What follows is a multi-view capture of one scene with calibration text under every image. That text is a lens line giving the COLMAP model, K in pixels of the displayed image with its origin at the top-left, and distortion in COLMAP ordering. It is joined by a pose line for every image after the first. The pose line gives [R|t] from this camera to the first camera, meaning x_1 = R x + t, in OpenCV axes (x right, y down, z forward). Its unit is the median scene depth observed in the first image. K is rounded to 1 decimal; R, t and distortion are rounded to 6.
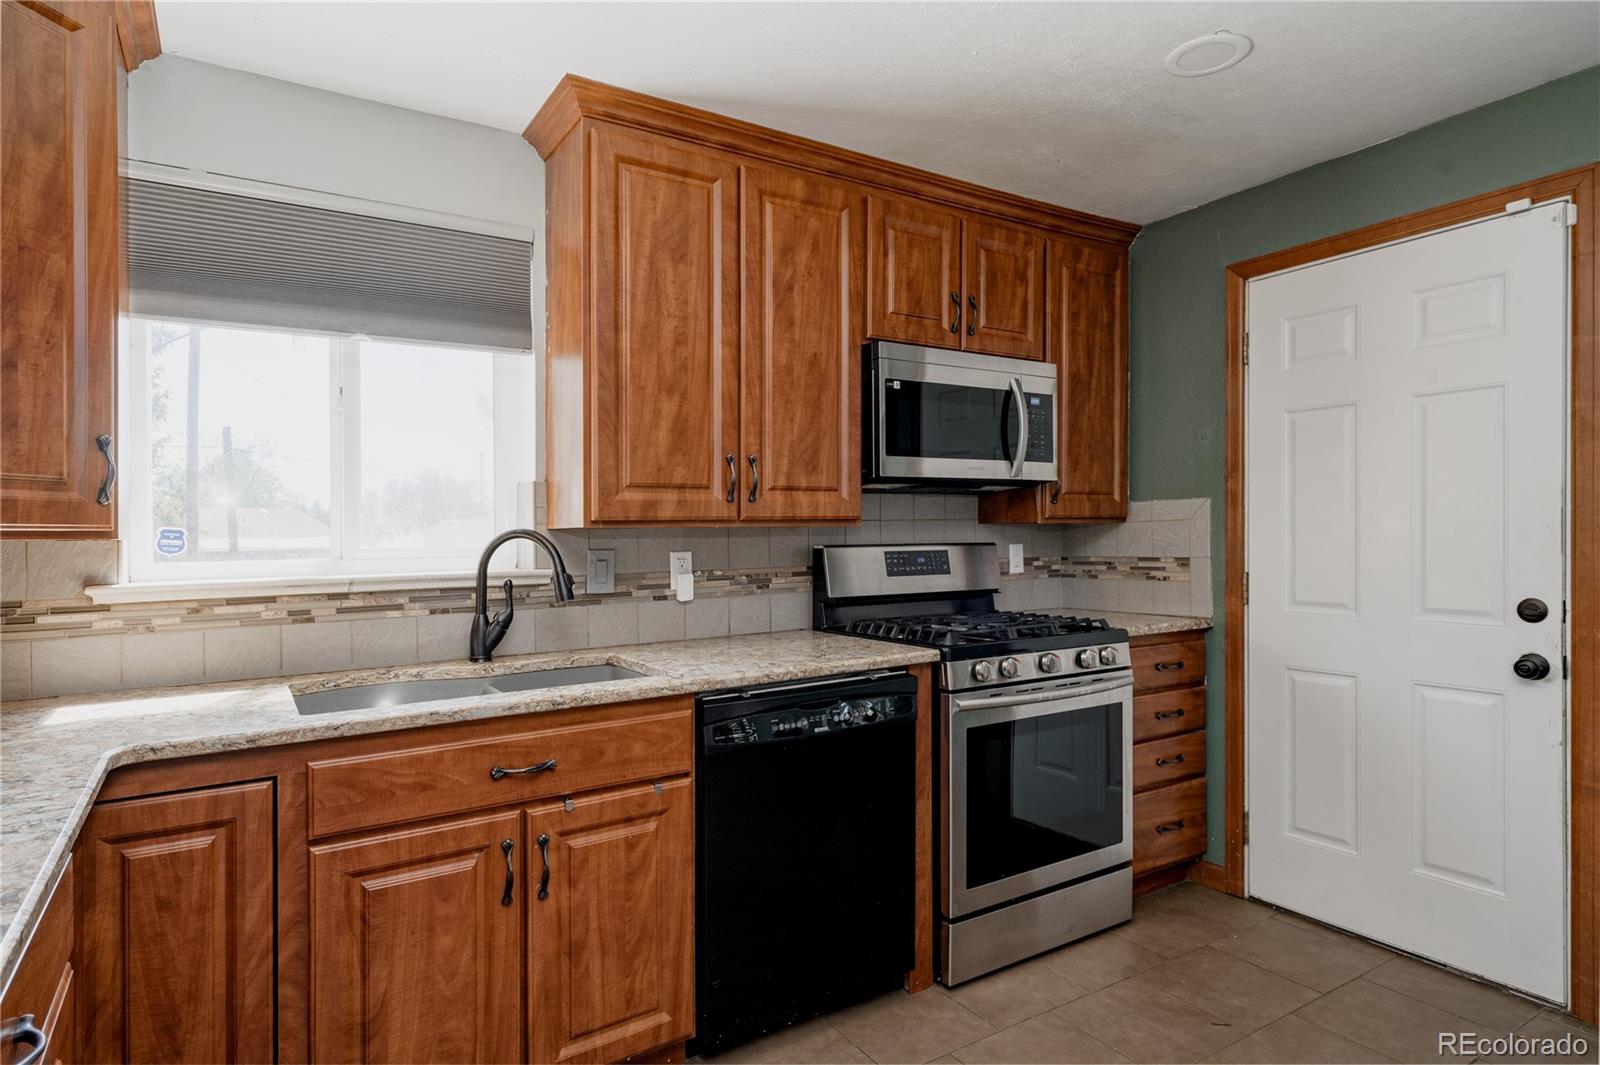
lens RADIAL K [[869.2, 0, 801.9], [0, 869.2, 537.8], [0, 0, 1]] dist [0.008488, 0.001477]
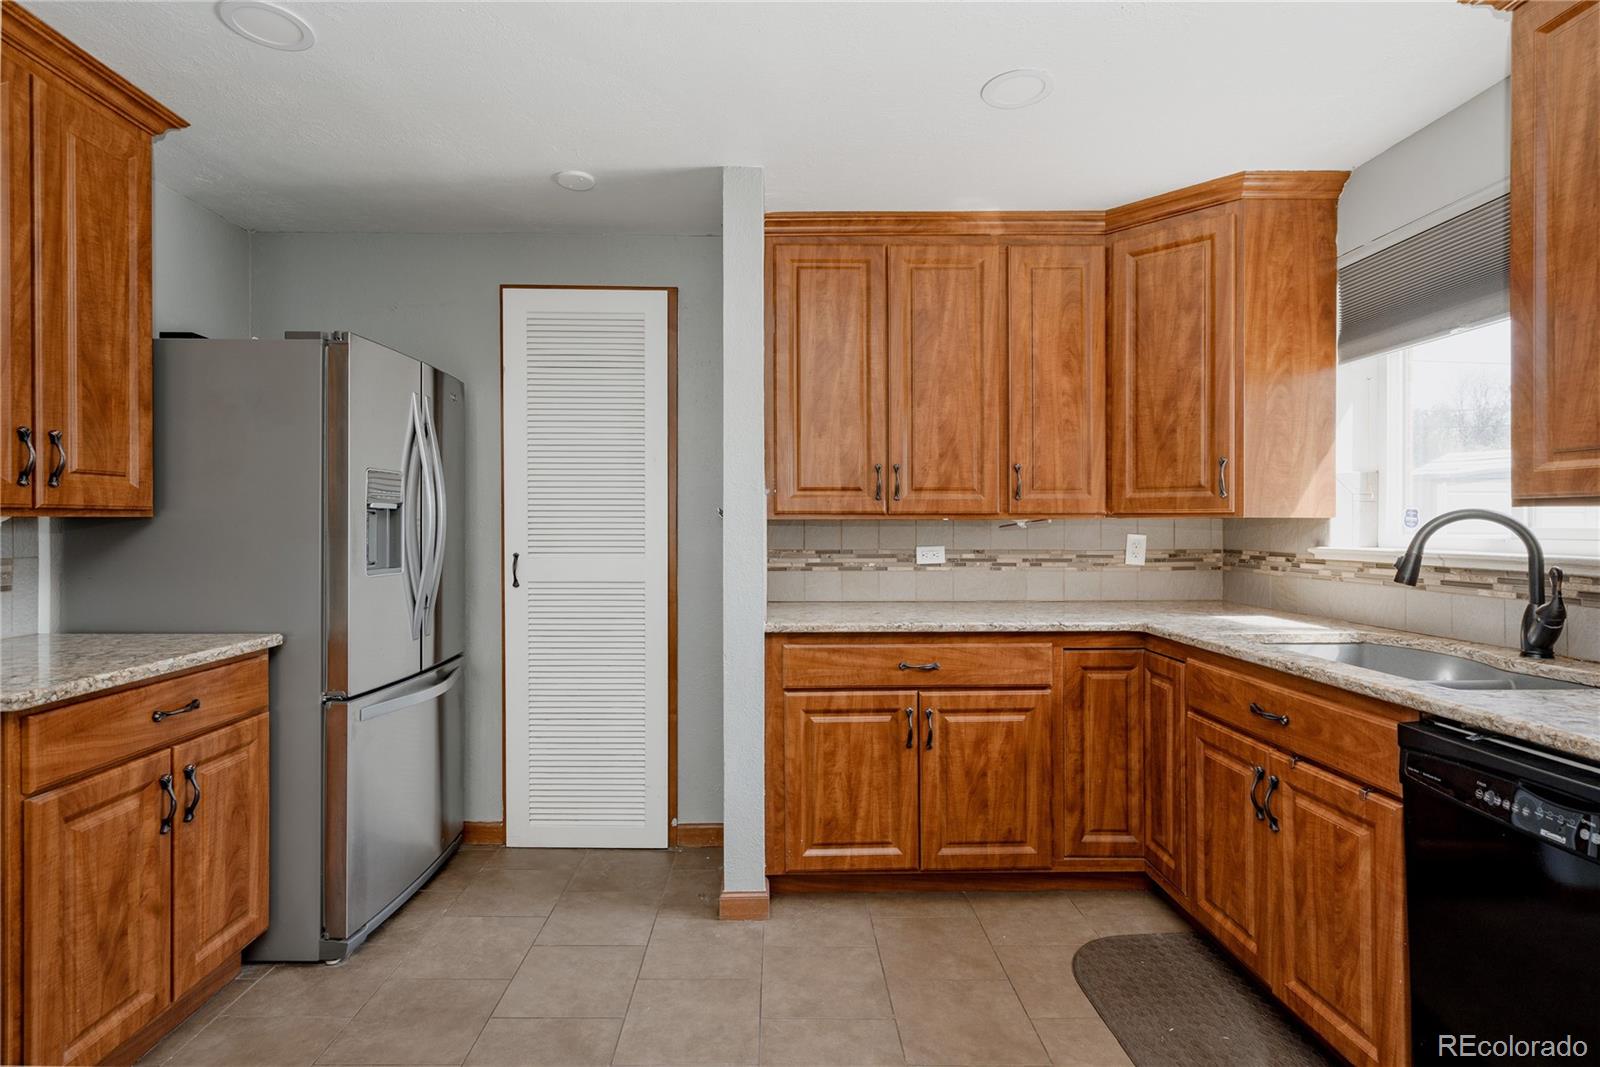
lens RADIAL K [[782.3, 0, 776.4], [0, 782.3, 523.3], [0, 0, 1]] dist [0.002745, 0.001170]
pose [[-0.521859, 0.017453, -0.852853, 0.727148], [0.005604, 0.999839, 0.017032, -0.013022], [0.853013, 0.004109, -0.521873, 0.763189]]
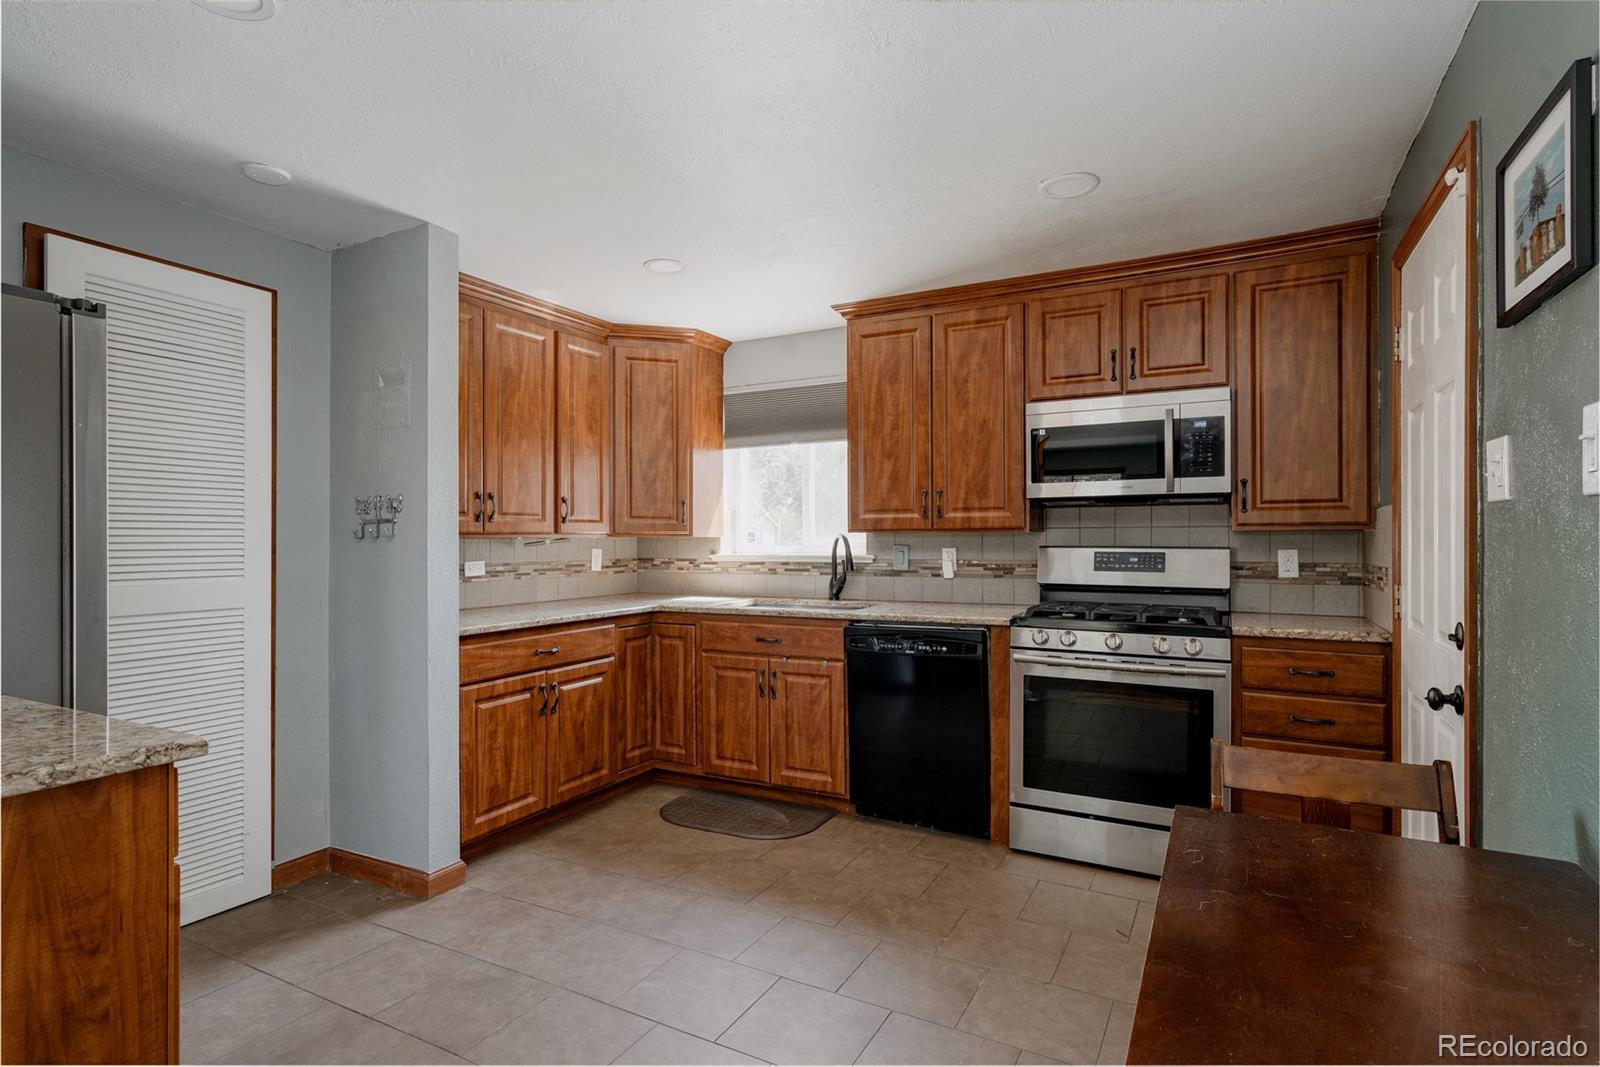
lens RADIAL K [[817.5, 0, 801.1], [0, 817.5, 537.0], [0, 0, 1]] dist [0.022405, -0.000961]
pose [[0.495704, 0.012432, -0.868403, 1.224205], [-0.007638, 0.999921, 0.009954, -0.019627], [0.868458, 0.001699, 0.495760, 0.010378]]
